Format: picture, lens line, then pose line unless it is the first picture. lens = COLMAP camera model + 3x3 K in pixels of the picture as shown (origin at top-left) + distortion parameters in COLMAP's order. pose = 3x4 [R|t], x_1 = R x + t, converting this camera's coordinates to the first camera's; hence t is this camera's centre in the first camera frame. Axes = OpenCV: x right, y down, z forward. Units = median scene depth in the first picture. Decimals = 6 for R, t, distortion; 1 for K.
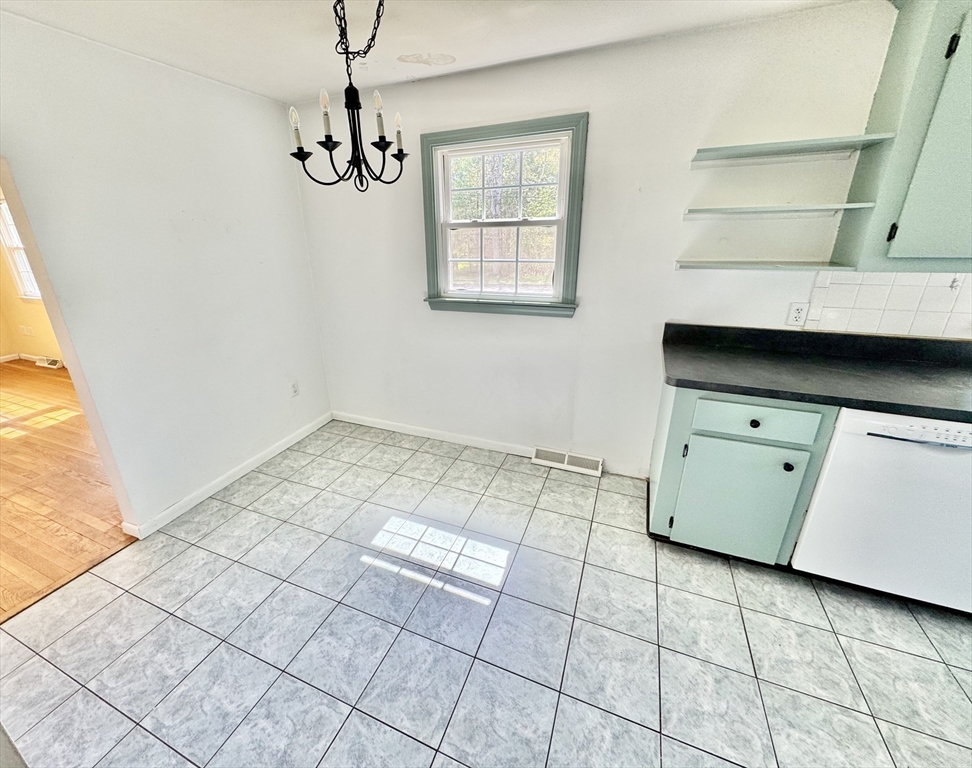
lens RADIAL K [[407.3, 0, 460.5], [0, 407.3, 382.3], [0, 0, 1]] dist [0.000084, -0.000332]
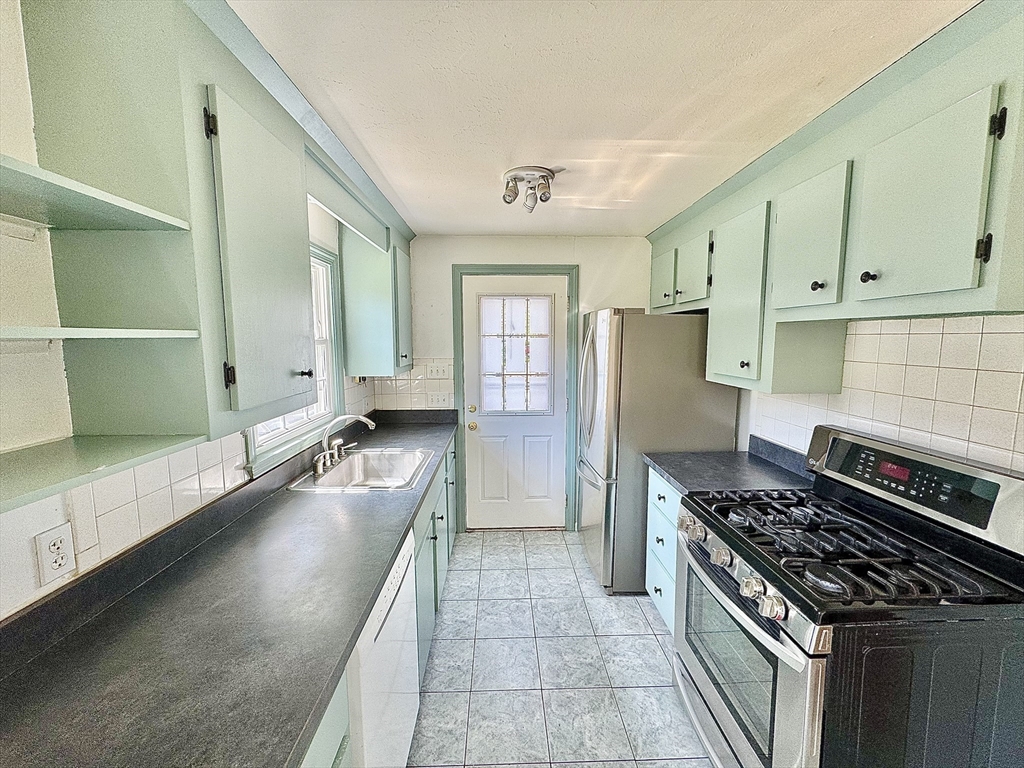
lens RADIAL K [[408.3, 0, 514.8], [0, 408.3, 381.3], [0, 0, 1]] dist [-0.001301, -0.000040]
pose [[-0.431176, -0.071462, 0.899434, 0.202288], [0.326823, 0.916793, 0.229516, -0.253198], [-0.840996, 0.392917, -0.371943, 0.607794]]
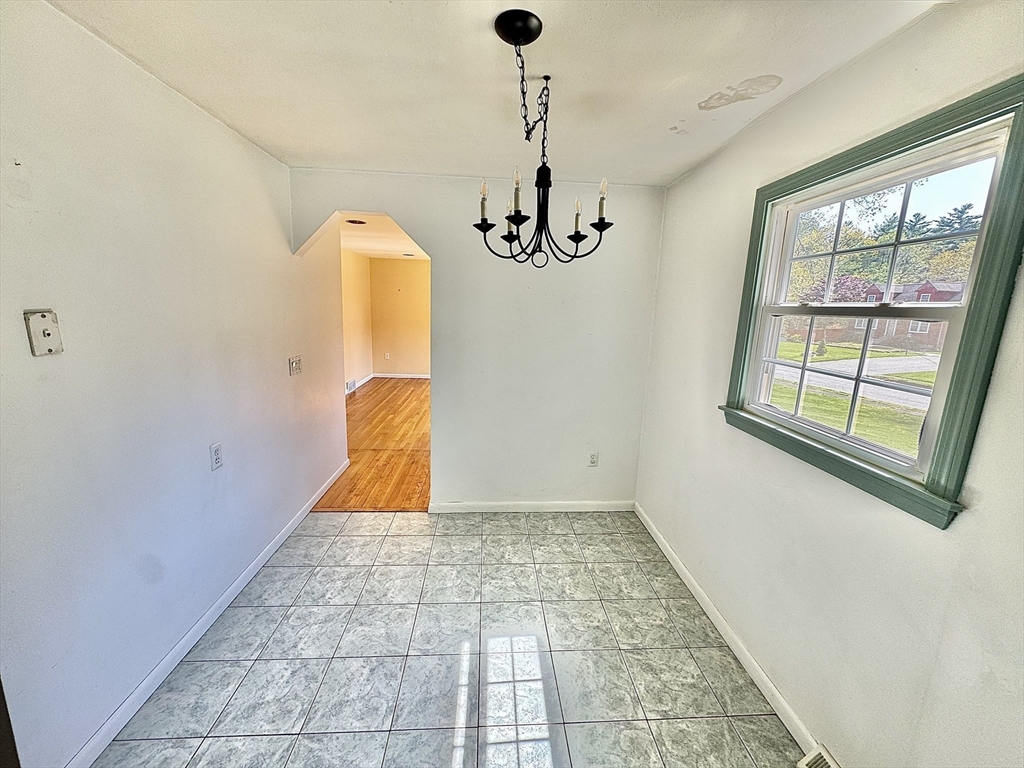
lens RADIAL K [[408.3, 0, 513.7], [0, 408.3, 382.4], [0, 0, 1]] dist [-0.001301, -0.000040]
pose [[0.452936, 0.203658, -0.867970, 0.449947], [-0.352343, 0.935195, 0.035567, -0.175699], [0.818965, 0.289714, 0.495341, 0.422599]]
